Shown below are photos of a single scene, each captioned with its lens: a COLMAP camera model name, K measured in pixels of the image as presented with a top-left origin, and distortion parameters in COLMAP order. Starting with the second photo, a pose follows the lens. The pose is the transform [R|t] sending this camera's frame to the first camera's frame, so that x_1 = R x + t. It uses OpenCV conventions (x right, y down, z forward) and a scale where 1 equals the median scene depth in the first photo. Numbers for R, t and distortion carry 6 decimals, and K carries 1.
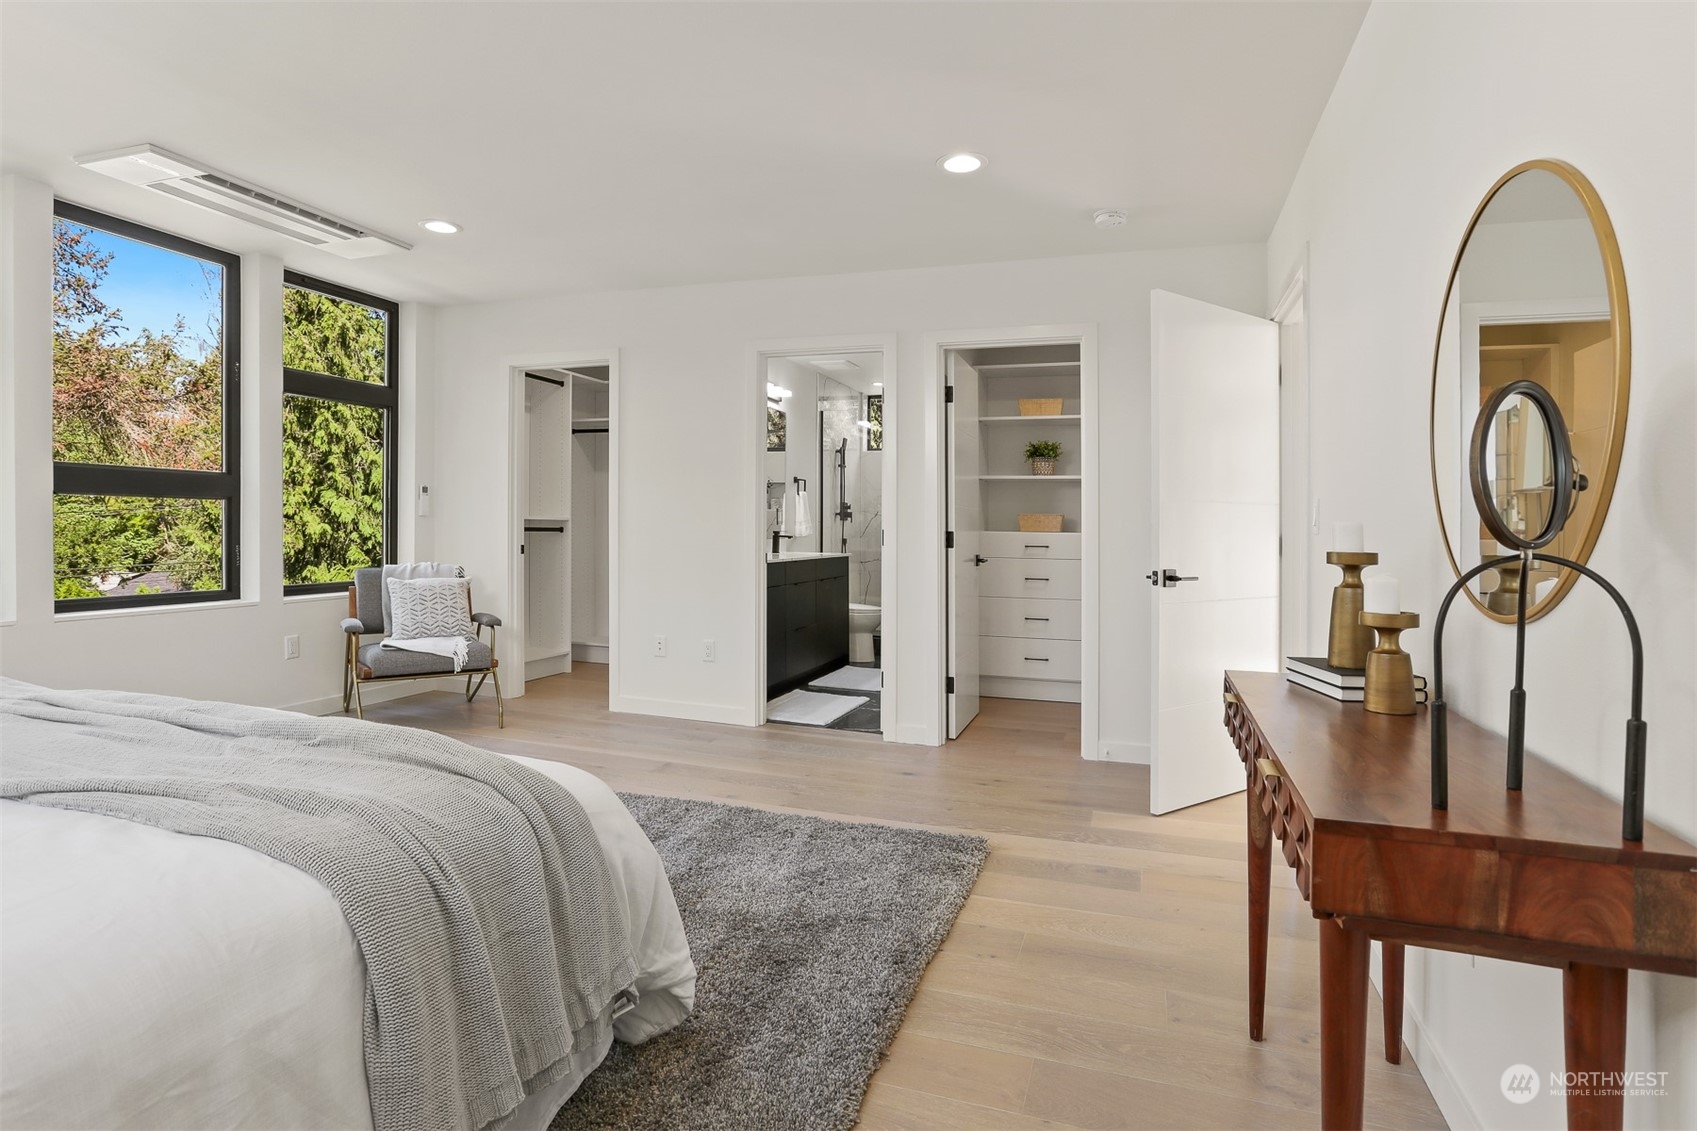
lens RADIAL K [[868.4, 0, 848.0], [0, 868.4, 522.7], [0, 0, 1]] dist [-0.001175, -0.000390]
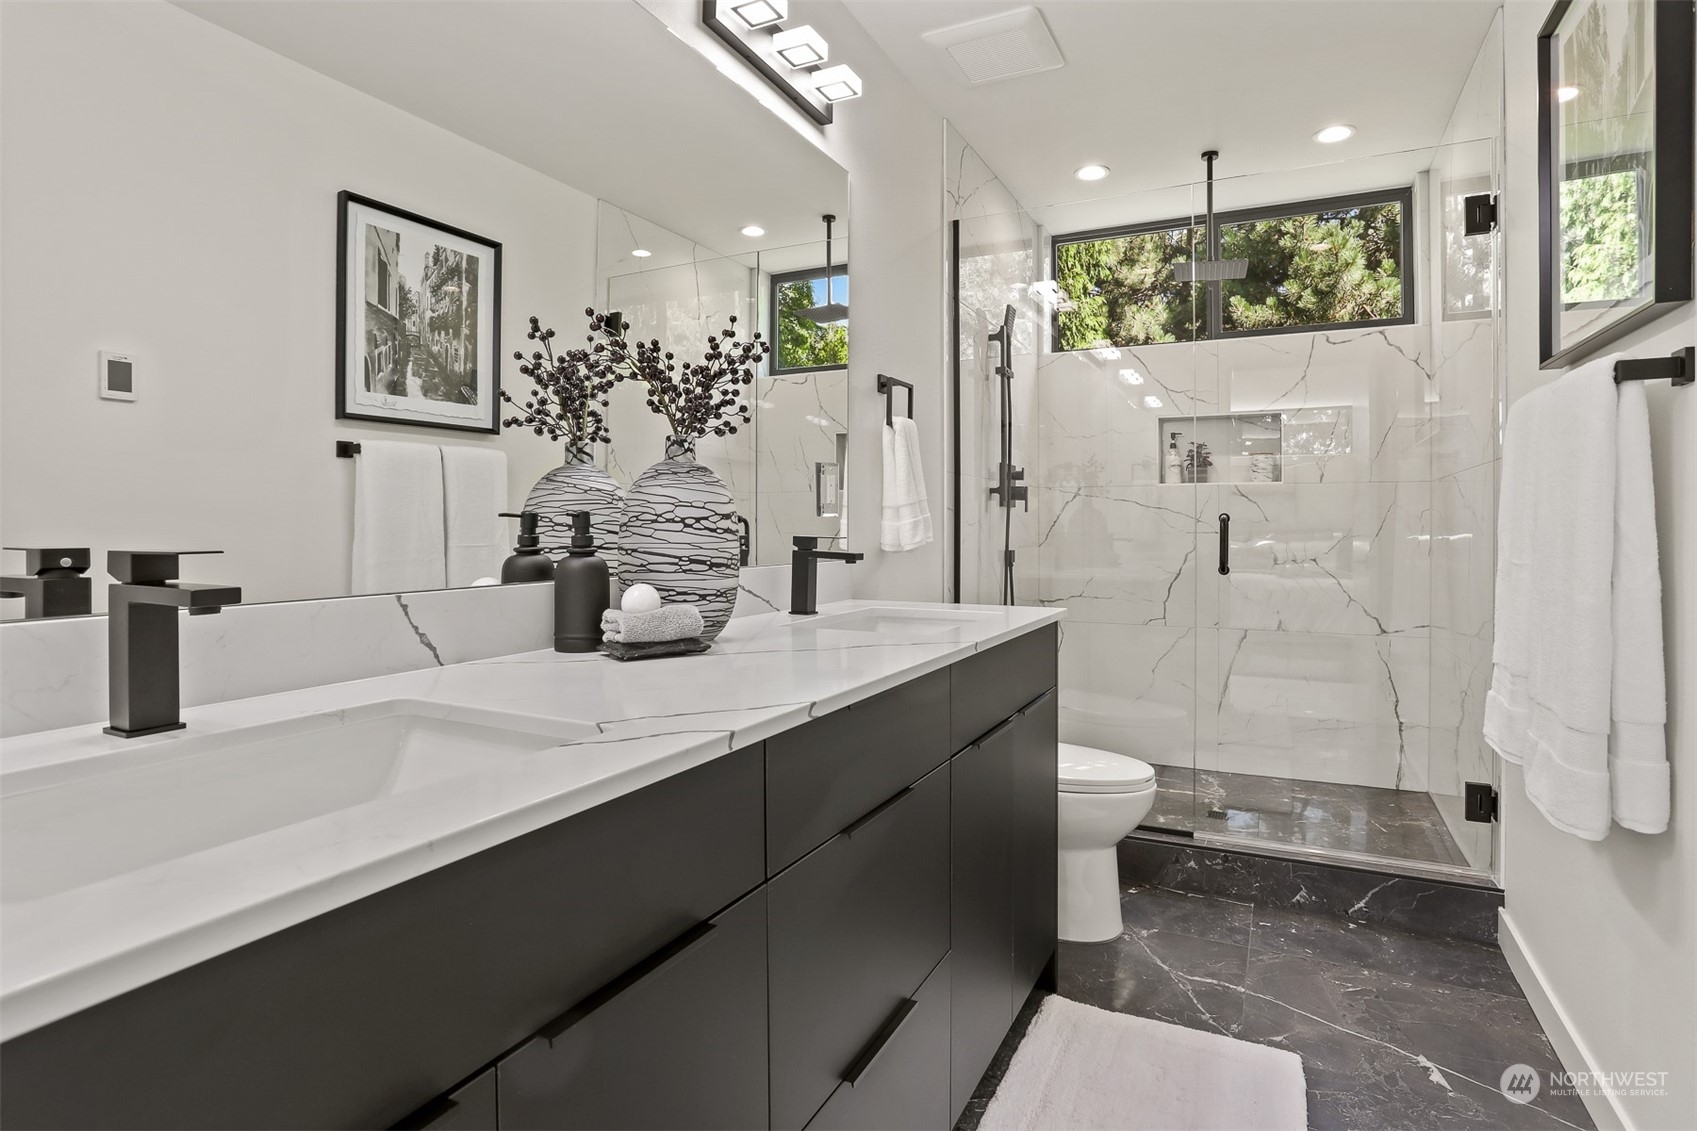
lens RADIAL K [[868.4, 0, 848.0], [0, 868.4, 522.7], [0, 0, 1]] dist [-0.001175, -0.000390]
pose [[0.991228, -0.002126, -0.132143, -0.028923], [0.002385, 0.999996, 0.001800, 0.004374], [0.132139, -0.002099, 0.991229, 0.659795]]
